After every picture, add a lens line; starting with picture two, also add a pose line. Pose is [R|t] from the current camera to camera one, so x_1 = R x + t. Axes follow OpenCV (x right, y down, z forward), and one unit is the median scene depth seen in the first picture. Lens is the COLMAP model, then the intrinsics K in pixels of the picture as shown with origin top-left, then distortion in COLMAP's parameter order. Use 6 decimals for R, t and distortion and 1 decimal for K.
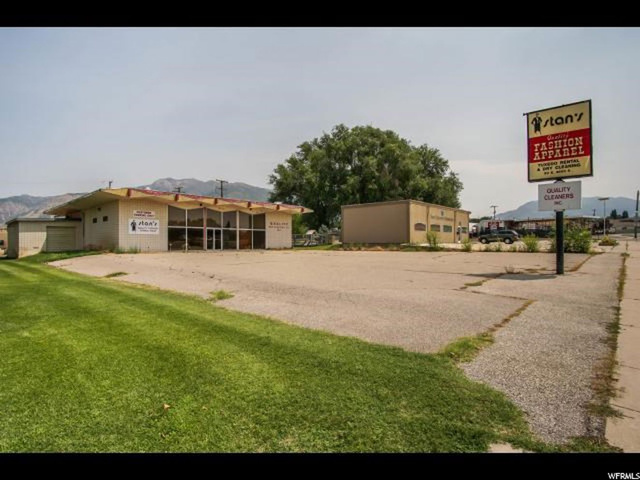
lens RADIAL K [[338.9, 0, 303.3], [0, 338.9, 240.7], [0, 0, 1]] dist [-0.009192, -0.000825]
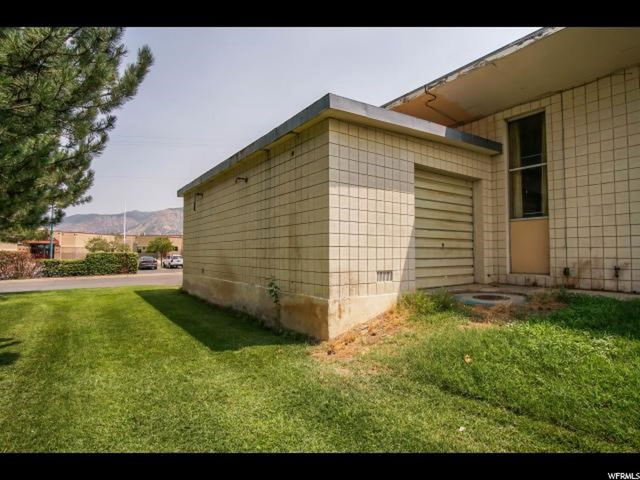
lens RADIAL K [[338.9, 0, 303.3], [0, 338.9, 240.7], [0, 0, 1]] dist [-0.009192, -0.000825]
pose [[0.974899, 0.001338, -0.222645, -0.600911], [-0.009964, 0.999242, -0.037623, 0.007487], [0.222426, 0.038897, 0.974173, 0.610068]]
